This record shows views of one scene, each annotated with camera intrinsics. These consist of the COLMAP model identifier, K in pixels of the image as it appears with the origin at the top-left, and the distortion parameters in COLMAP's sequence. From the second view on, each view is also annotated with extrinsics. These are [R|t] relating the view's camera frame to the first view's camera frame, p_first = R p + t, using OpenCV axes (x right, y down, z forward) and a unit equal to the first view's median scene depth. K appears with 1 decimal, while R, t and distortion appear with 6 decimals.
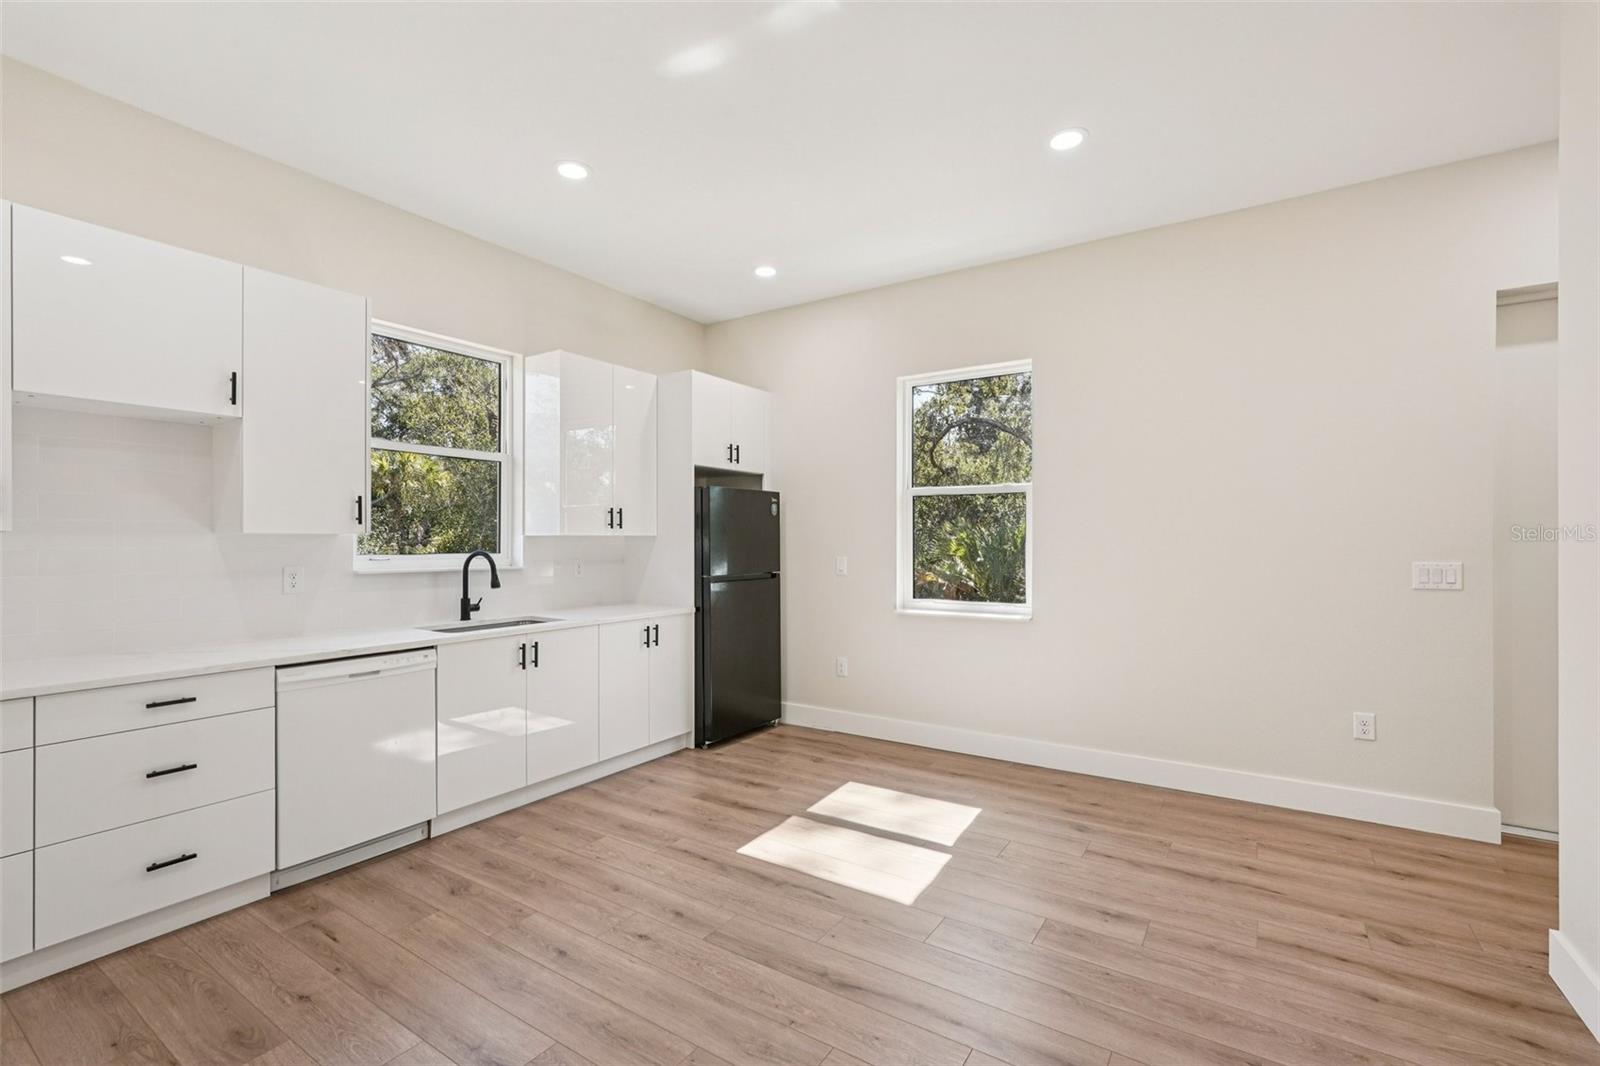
lens RADIAL K [[709.5, 0, 801.9], [0, 709.5, 536.0], [0, 0, 1]] dist [-0.007469, 0.009318]
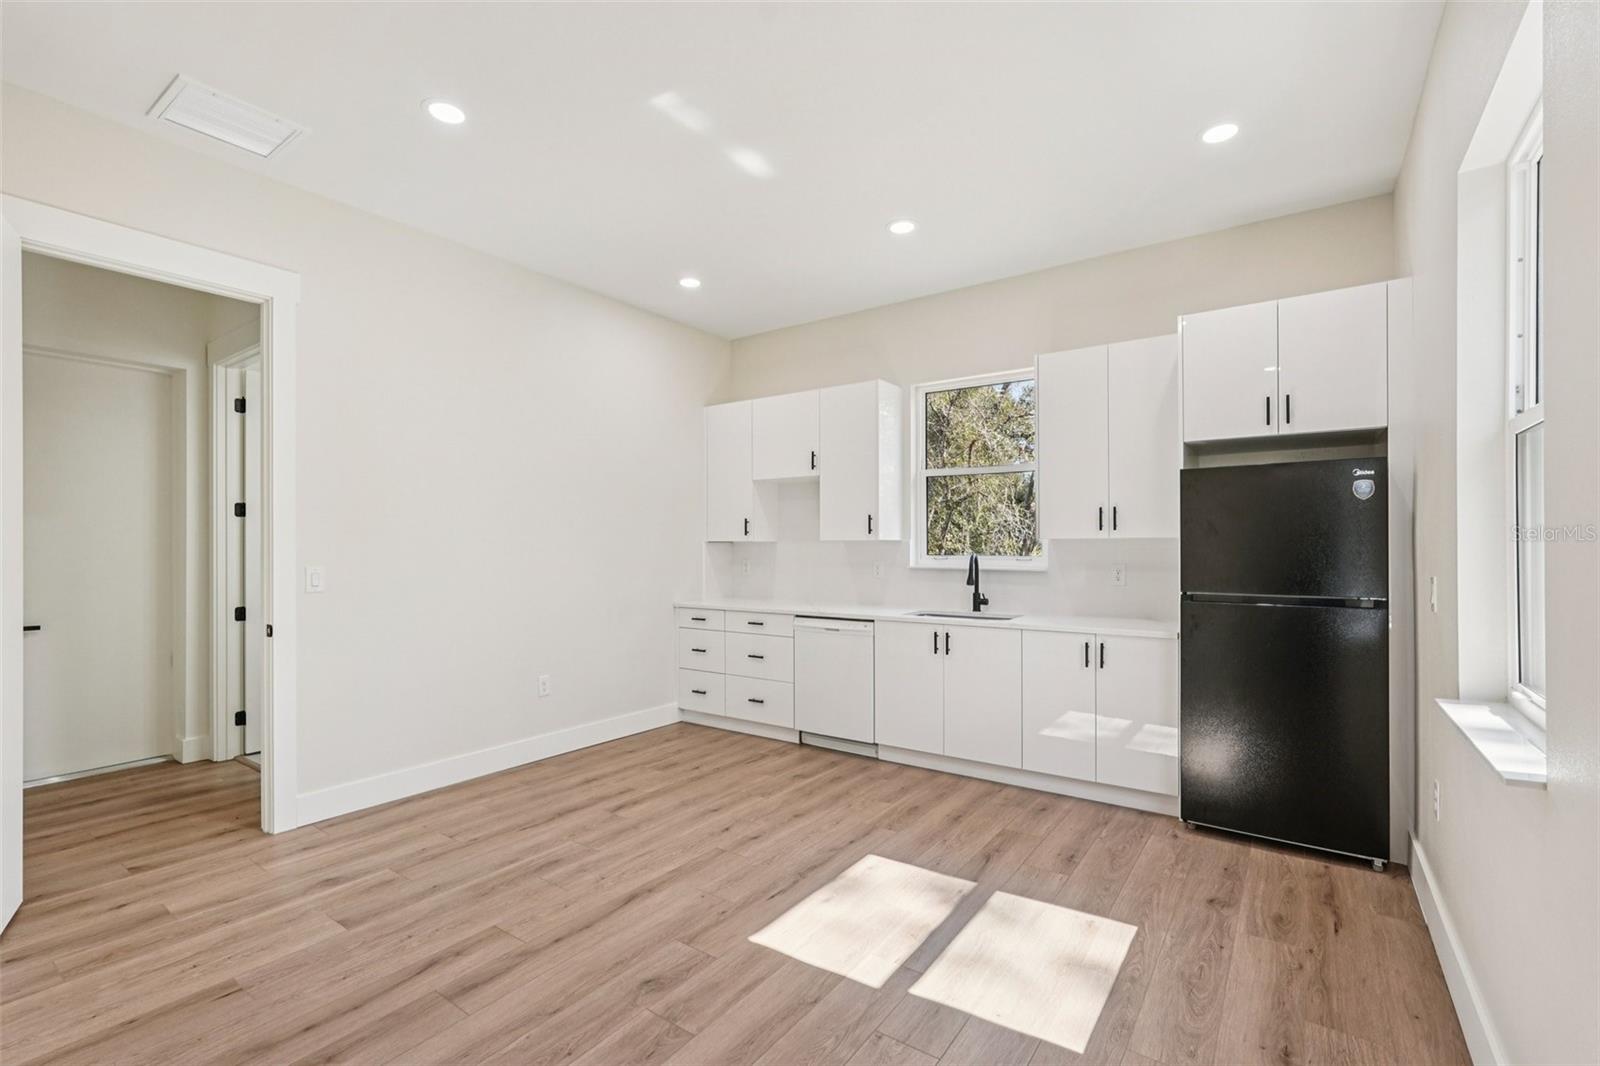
lens RADIAL K [[708.0, 0, 801.1], [0, 708.0, 541.3], [0, 0, 1]] dist [-0.015192, 0.008530]
pose [[-0.034140, -0.010039, -0.999367, 0.782494], [0.006580, 0.999926, -0.010269, 0.012208], [0.999395, -0.006926, -0.034072, 0.810147]]
